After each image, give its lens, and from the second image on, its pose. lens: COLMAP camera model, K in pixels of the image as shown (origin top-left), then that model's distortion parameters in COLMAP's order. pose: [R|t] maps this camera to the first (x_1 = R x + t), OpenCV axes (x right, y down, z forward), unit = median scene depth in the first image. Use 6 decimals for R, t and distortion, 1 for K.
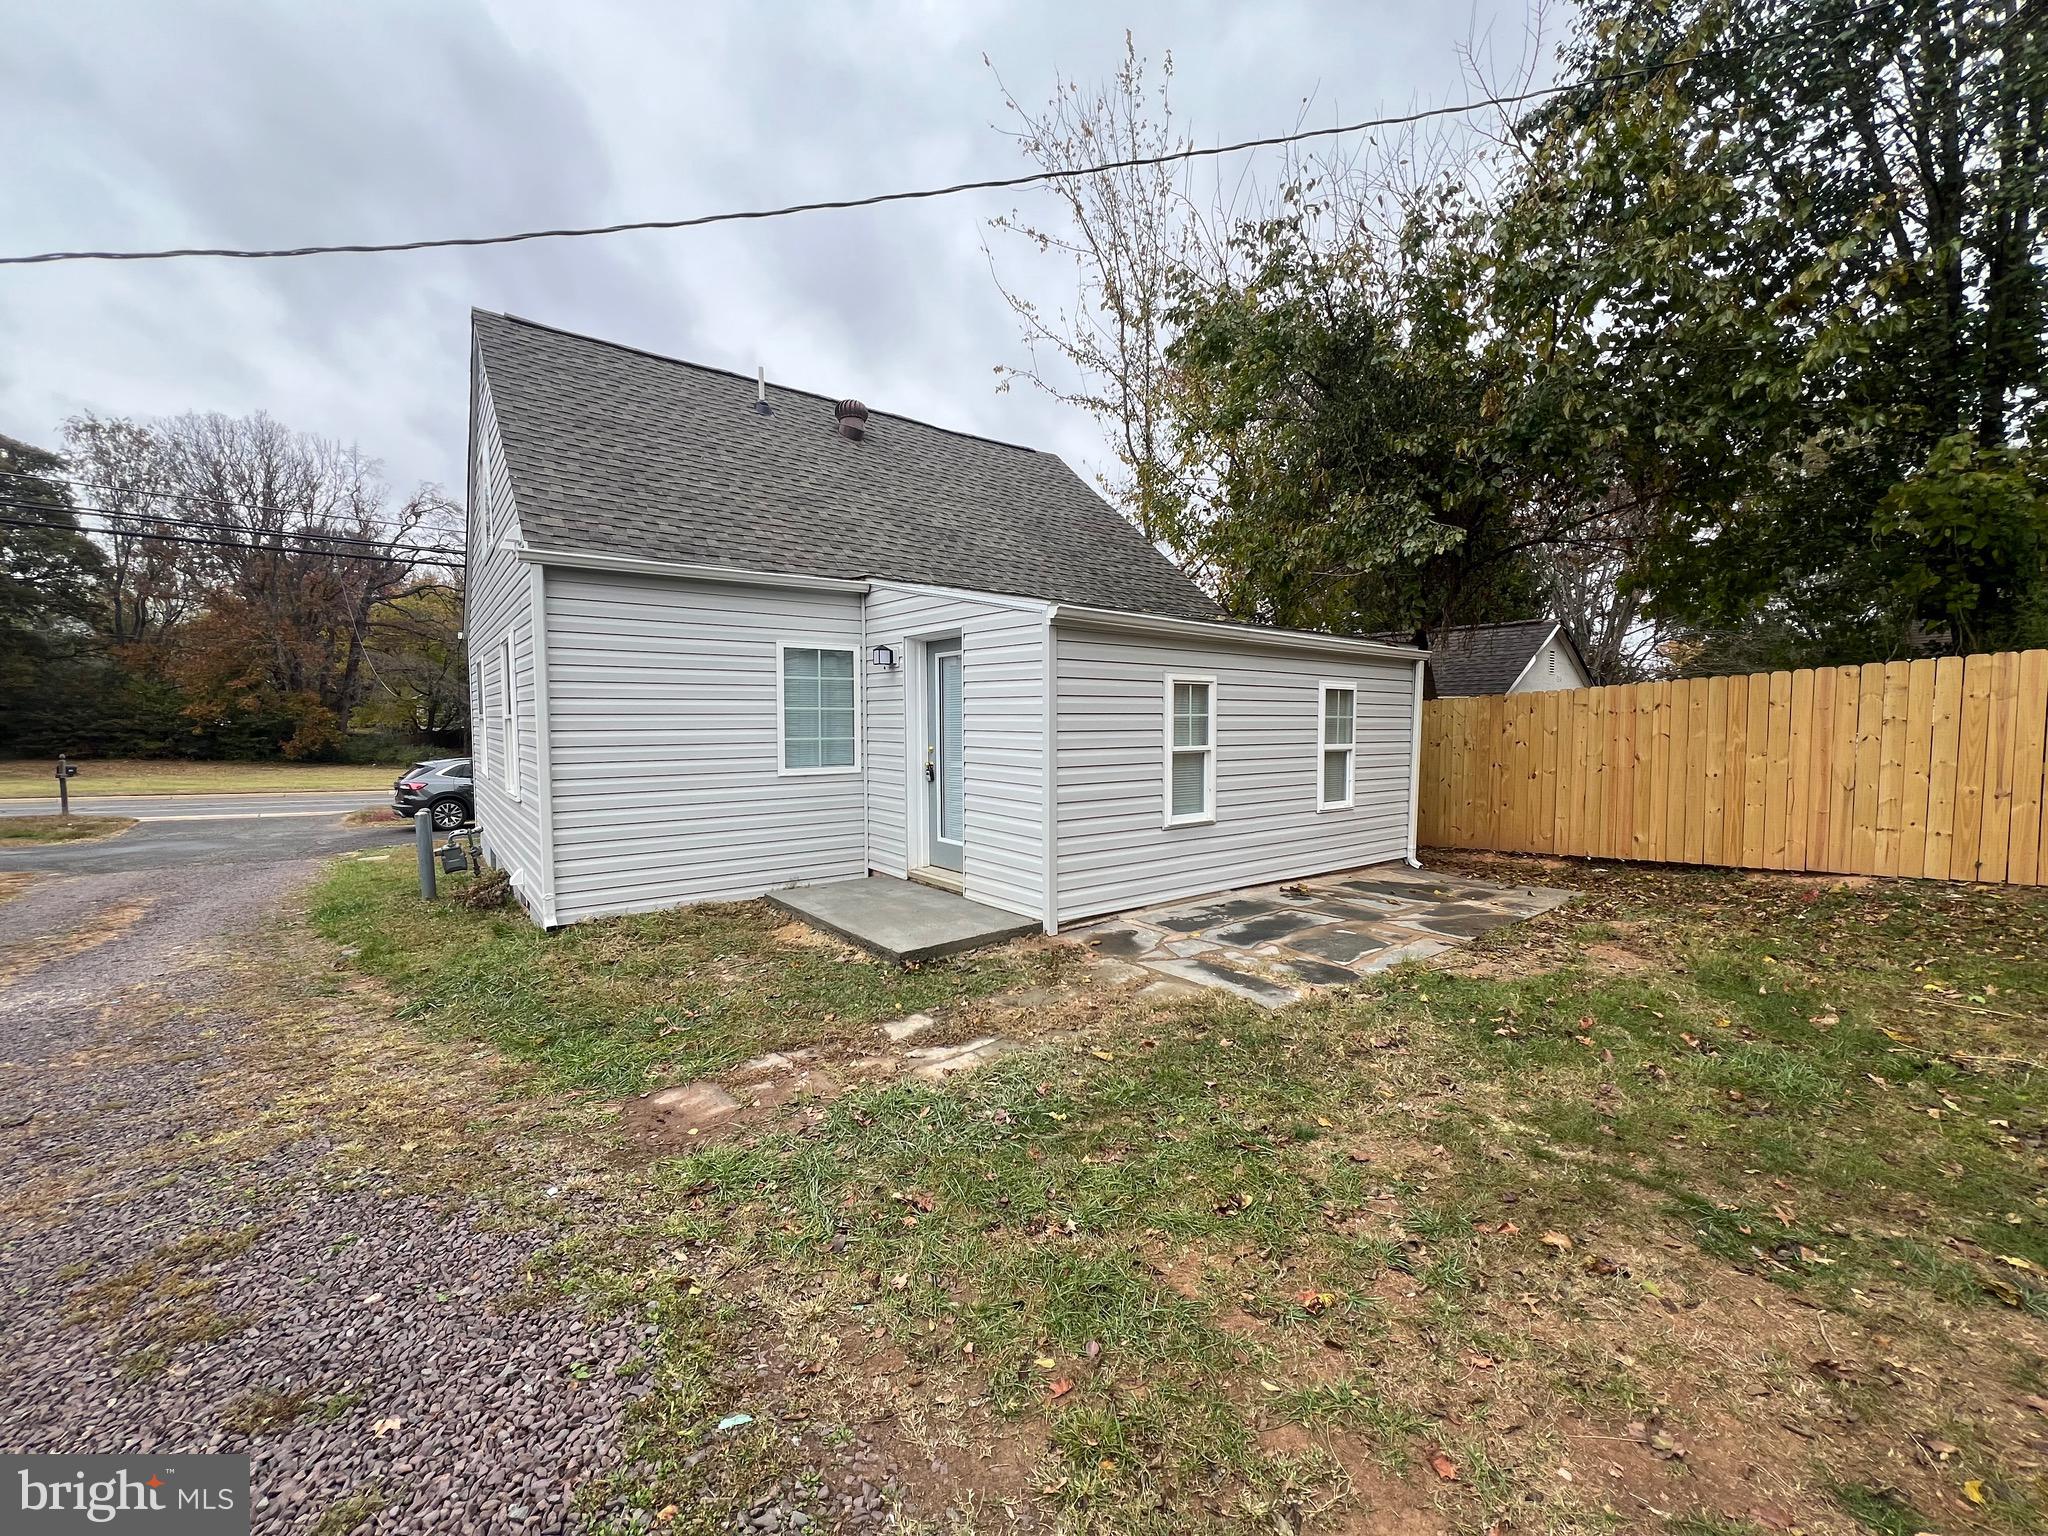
lens RADIAL K [[818.8, 0, 1014.8], [0, 818.8, 770.6], [0, 0, 1]] dist [0.000963, 0.000417]
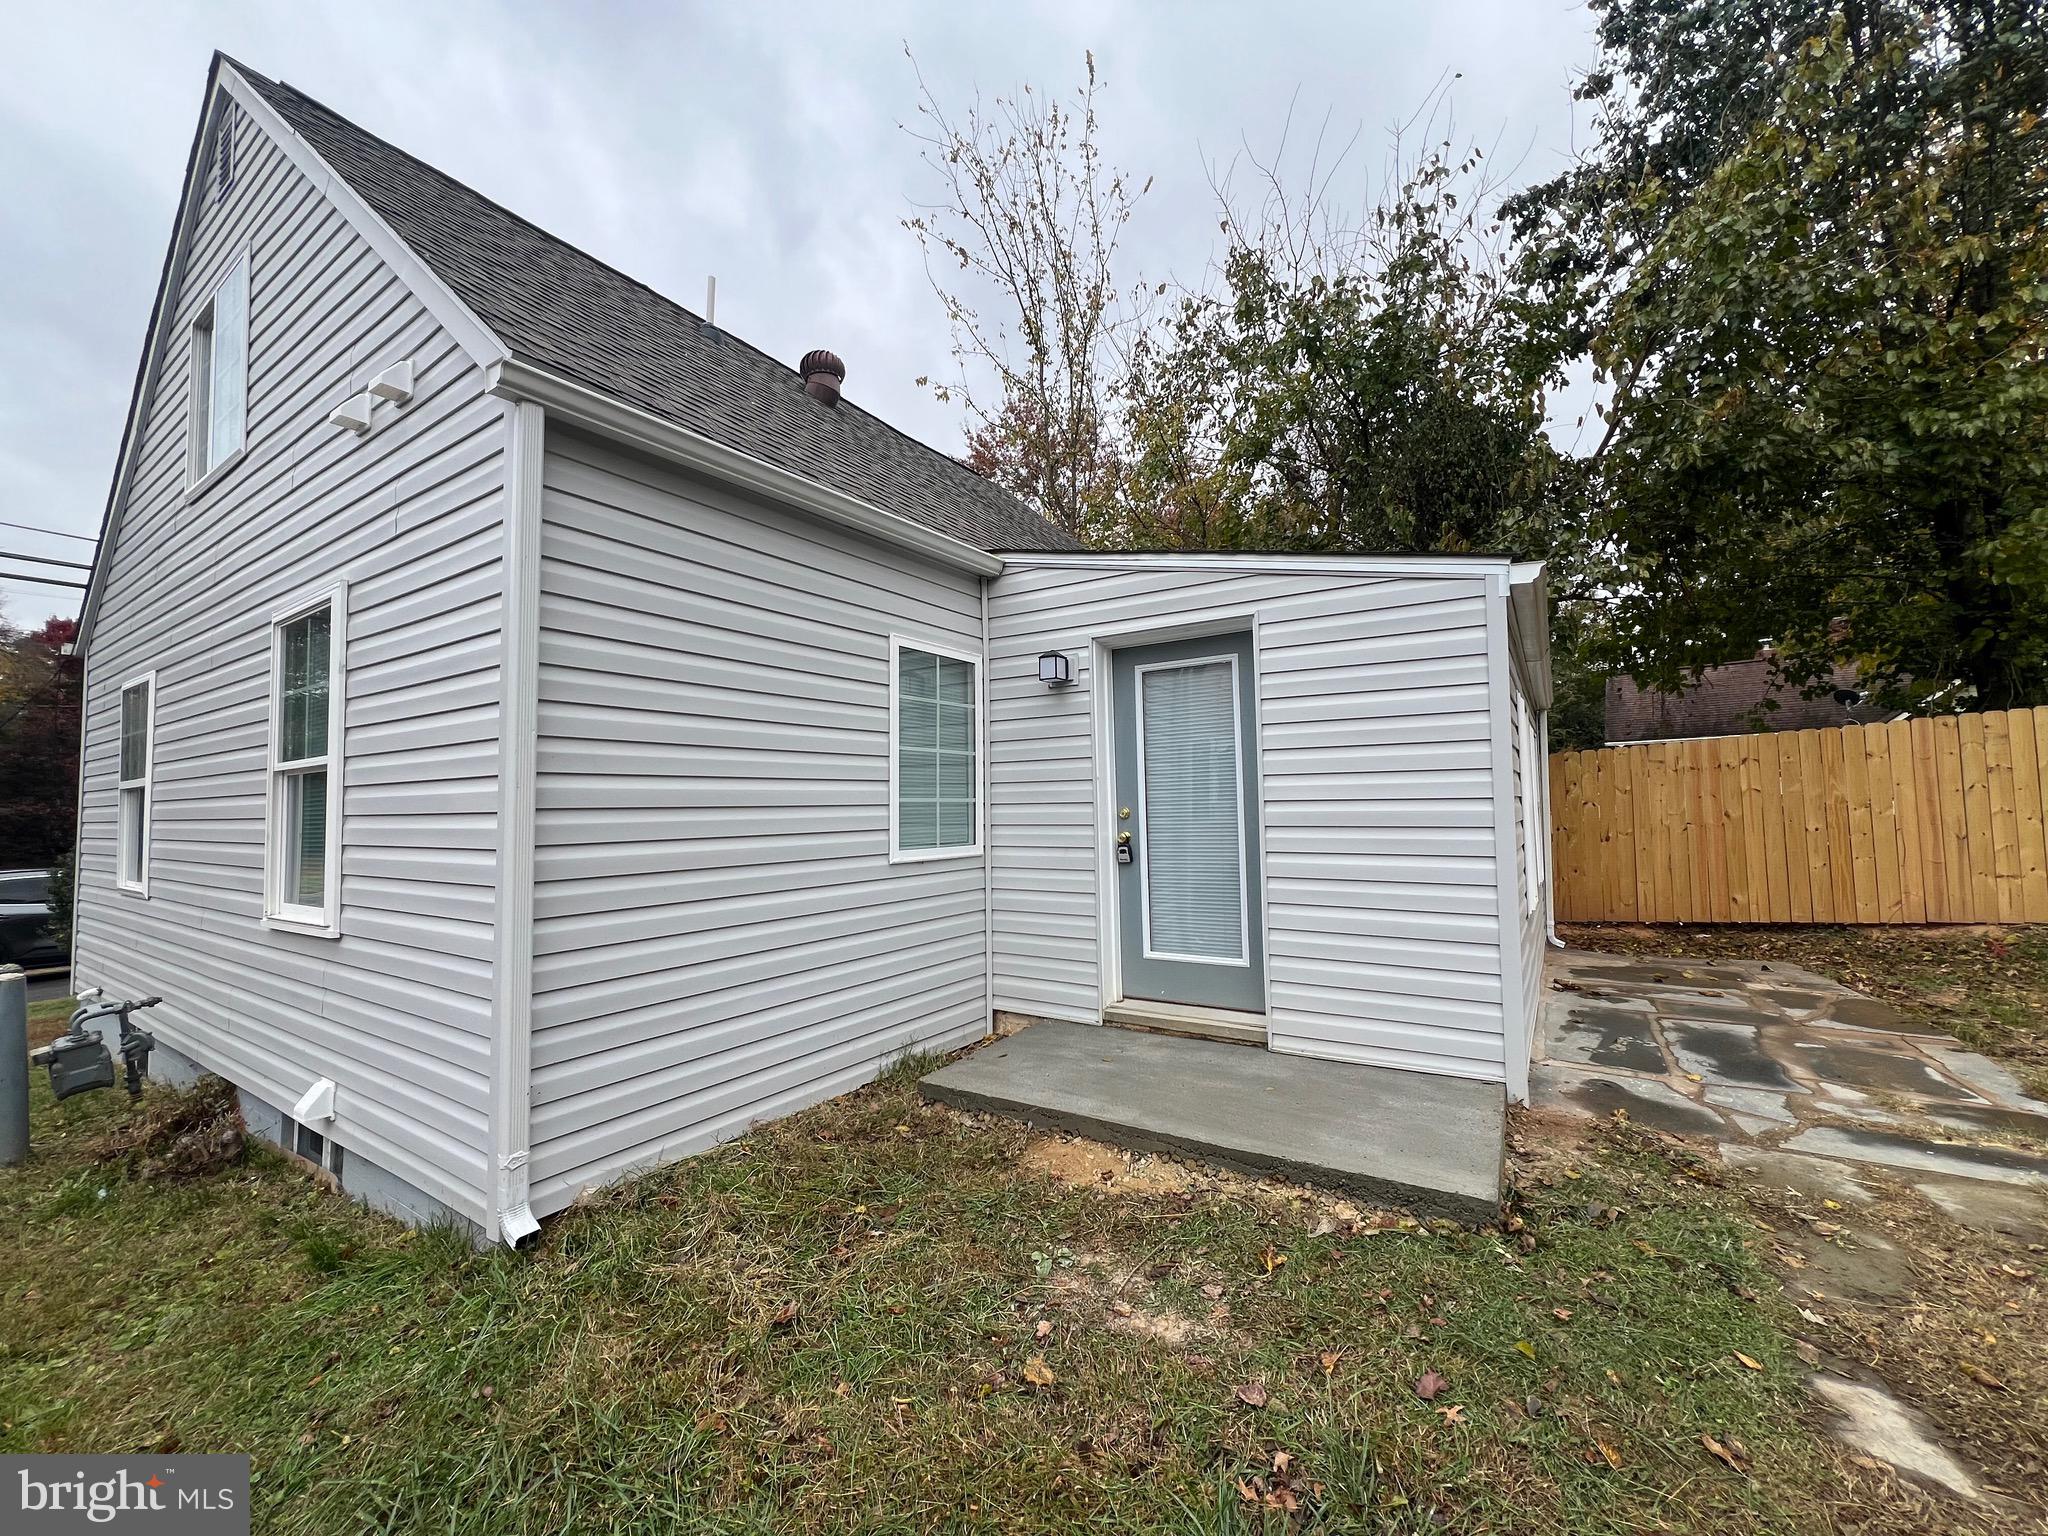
lens RADIAL K [[818.8, 0, 1018.2], [0, 818.8, 769.8], [0, 0, 1]] dist [0.000963, 0.000417]
pose [[0.943557, 0.001543, 0.331206, -0.397537], [0.036245, 0.993502, -0.107886, 0.006435], [-0.329221, 0.113801, 0.937370, 0.421484]]
